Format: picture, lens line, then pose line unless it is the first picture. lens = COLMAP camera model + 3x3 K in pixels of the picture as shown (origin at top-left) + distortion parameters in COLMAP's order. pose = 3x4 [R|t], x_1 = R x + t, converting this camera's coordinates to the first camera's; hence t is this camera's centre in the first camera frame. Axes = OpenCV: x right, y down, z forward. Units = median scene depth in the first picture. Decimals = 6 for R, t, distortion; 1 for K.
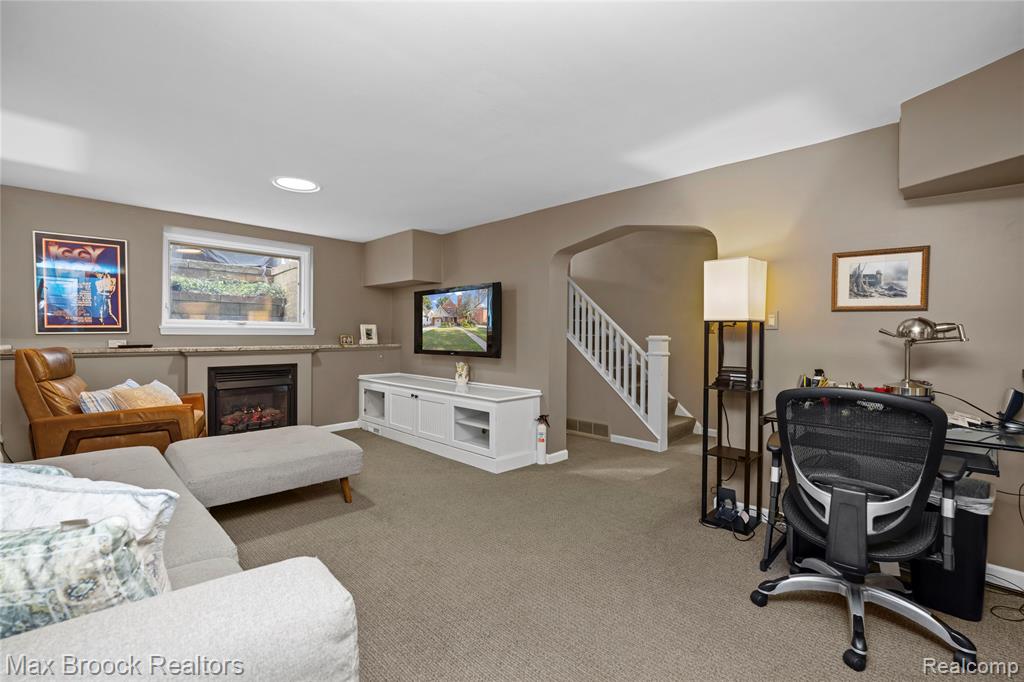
lens RADIAL K [[473.8, 0, 512.0], [0, 473.8, 341.0], [0, 0, 1]] dist [-0.000975, -0.000007]
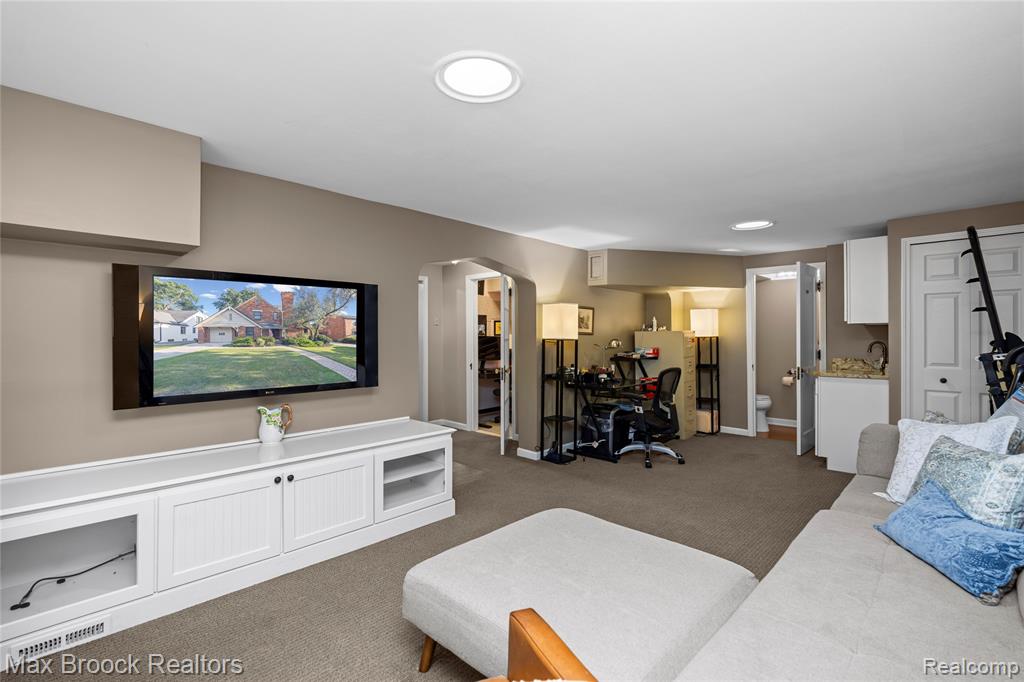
lens RADIAL K [[473.8, 0, 512.0], [0, 473.8, 341.0], [0, 0, 1]] dist [-0.000975, -0.000007]
pose [[-0.001297, -0.003600, 0.999993, -0.665111], [0.025973, 0.999656, 0.003632, -0.028562], [-0.999662, 0.025978, -0.001203, 0.683014]]
